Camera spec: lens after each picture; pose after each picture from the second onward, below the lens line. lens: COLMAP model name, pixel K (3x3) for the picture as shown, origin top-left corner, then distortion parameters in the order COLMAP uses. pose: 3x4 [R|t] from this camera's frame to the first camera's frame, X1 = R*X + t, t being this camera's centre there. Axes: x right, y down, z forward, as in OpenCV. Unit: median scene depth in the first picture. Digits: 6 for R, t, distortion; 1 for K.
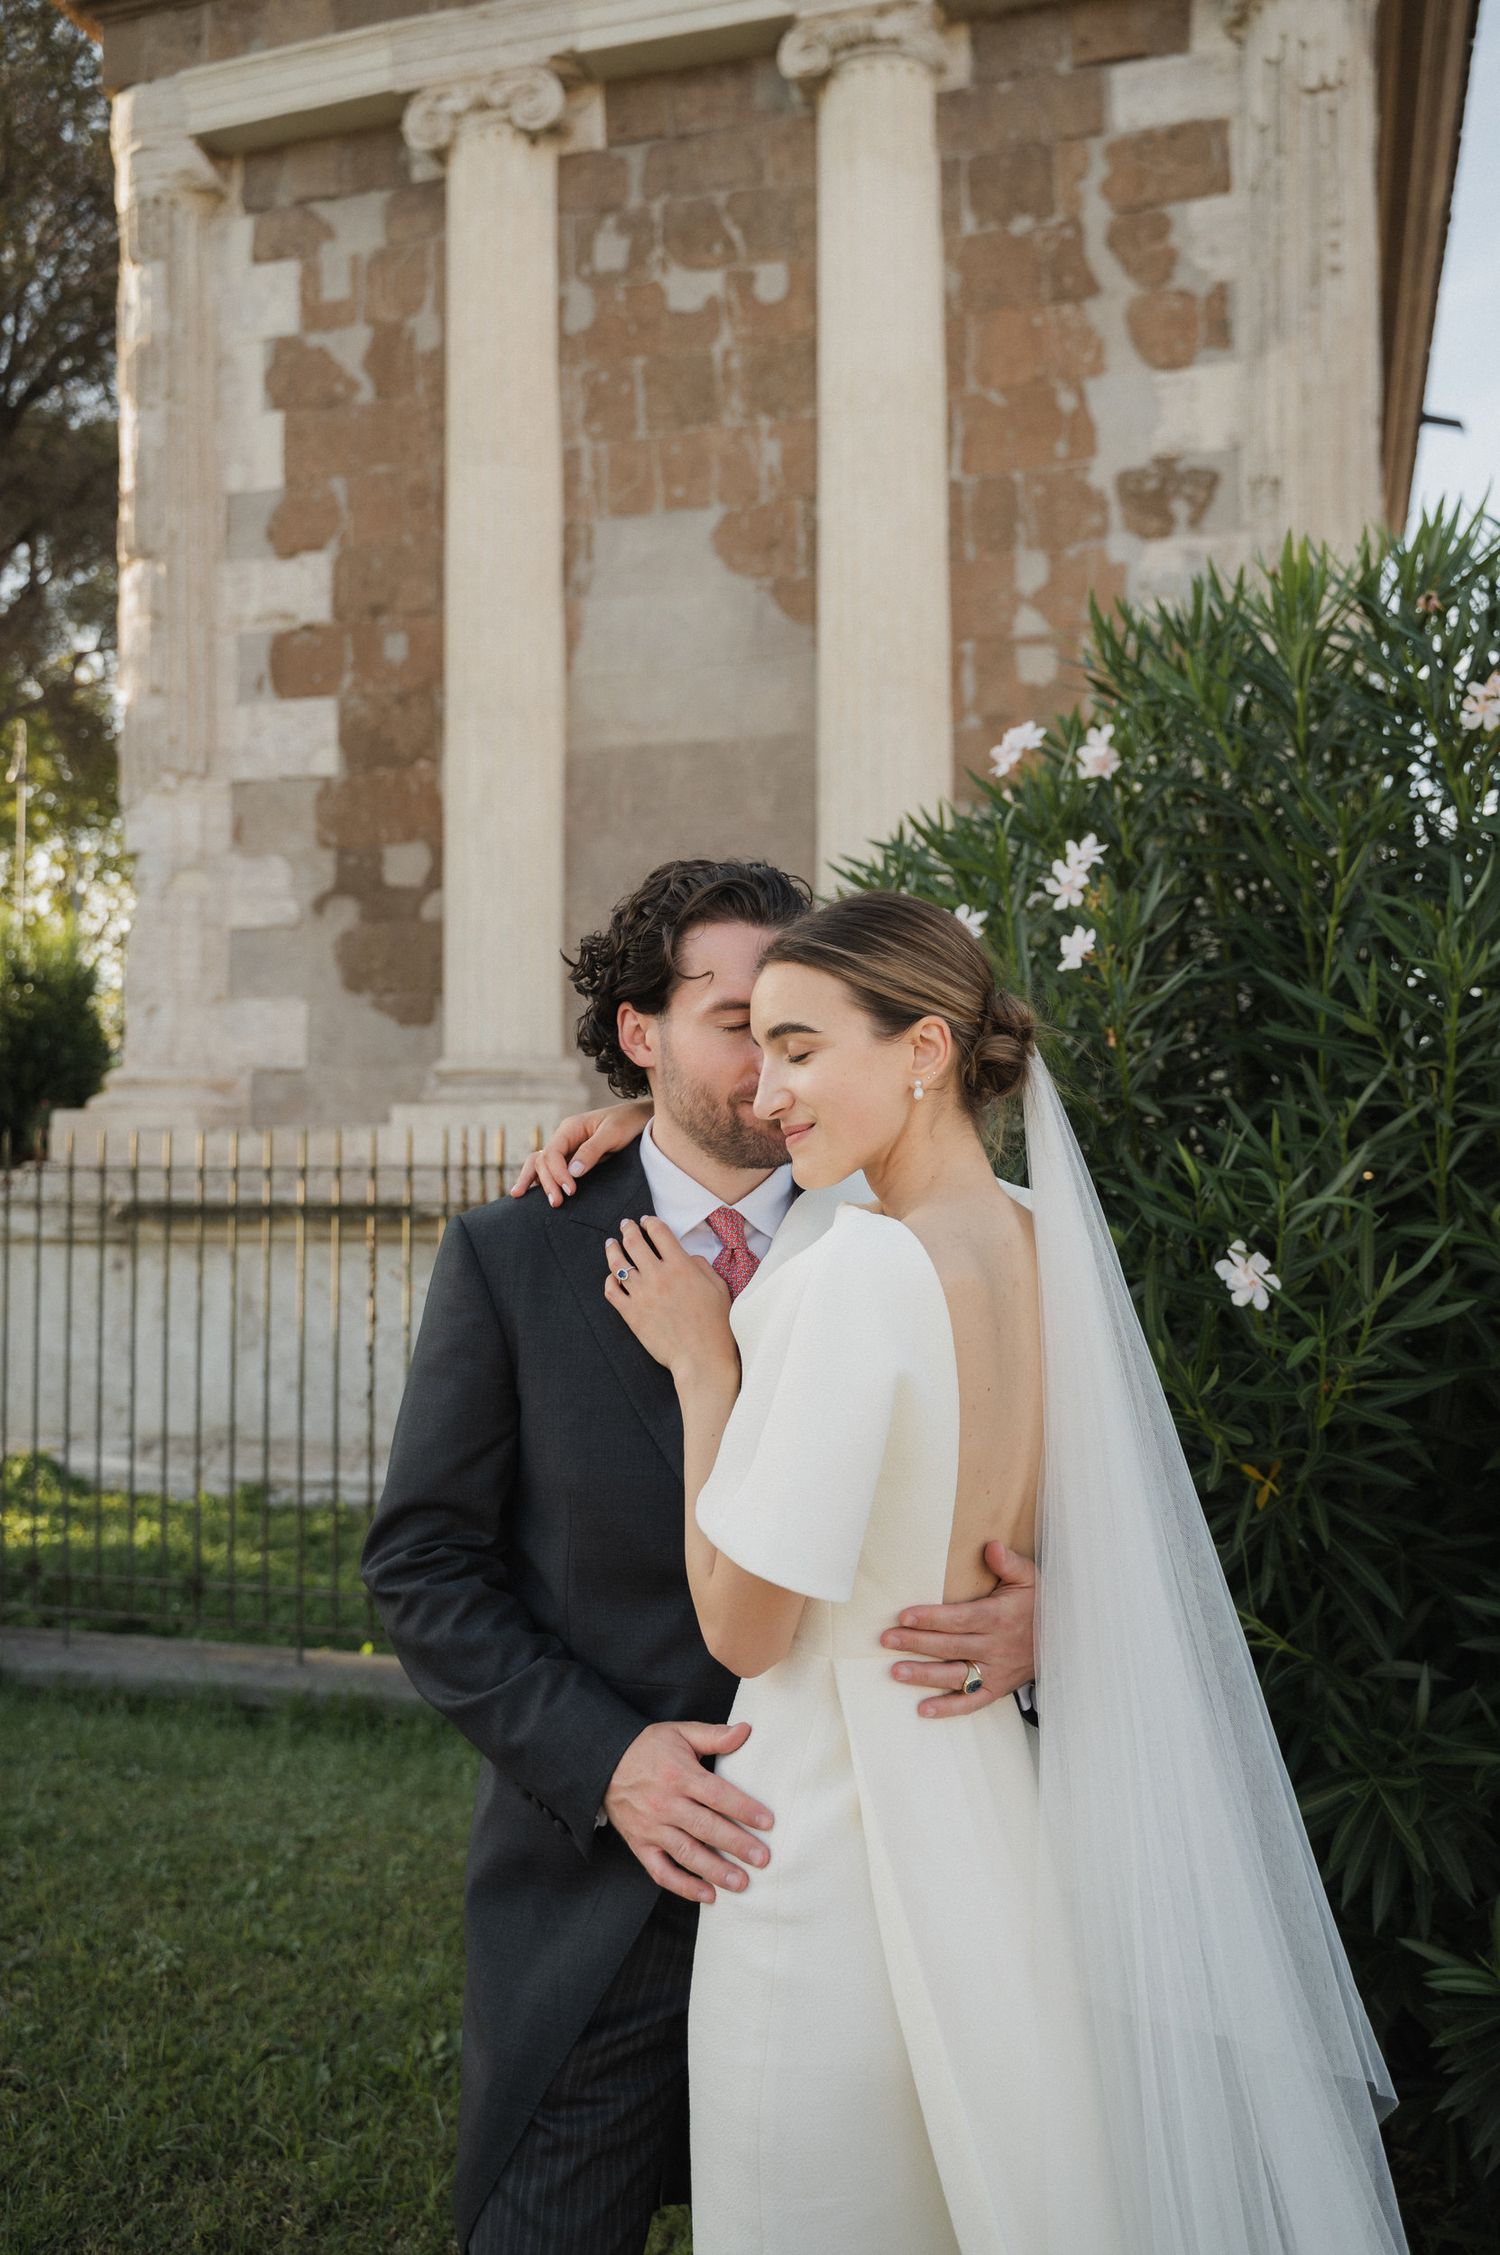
lens RADIAL K [[1862.2, 0, 815.9], [0, 1862.2, 1194.2], [0, 0, 1]] dist [0.000828, -0.003643]
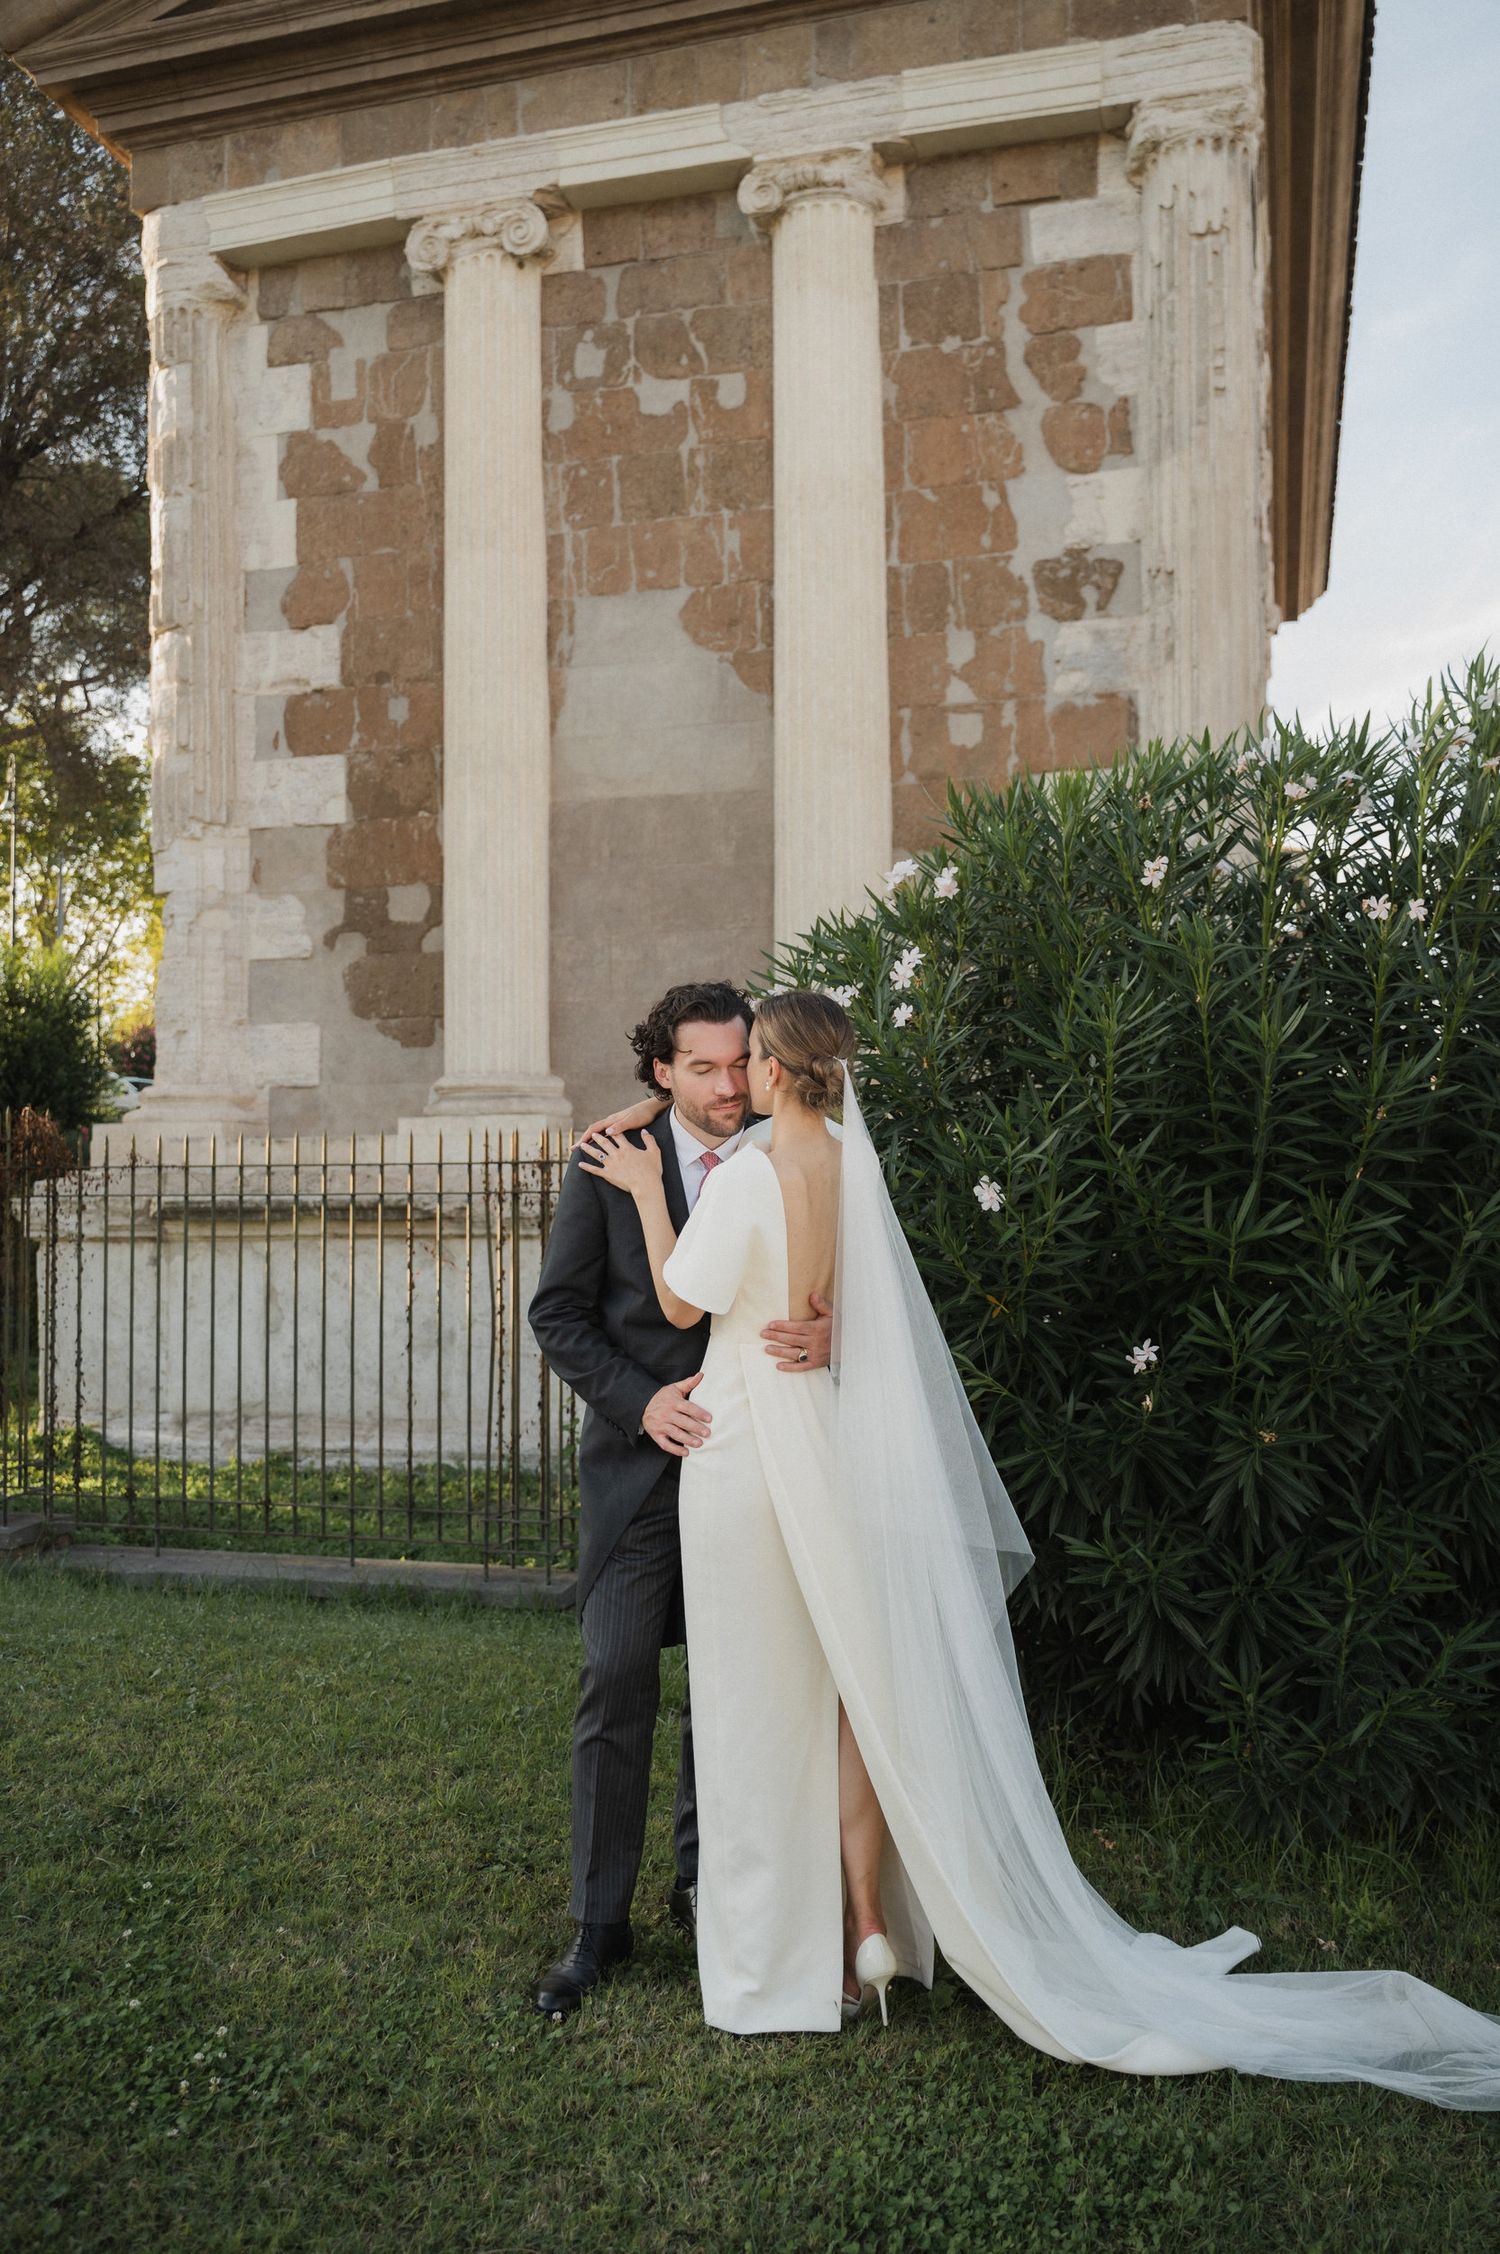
lens RADIAL K [[1861.3, 0, 815.8], [0, 1861.3, 1193.7], [0, 0, 1]] dist [0.000828, -0.003643]
pose [[0.999853, -0.004220, 0.016614, 0.006298], [0.004376, 0.999947, -0.009326, 0.009752], [-0.016573, 0.009397, 0.999818, -0.128338]]
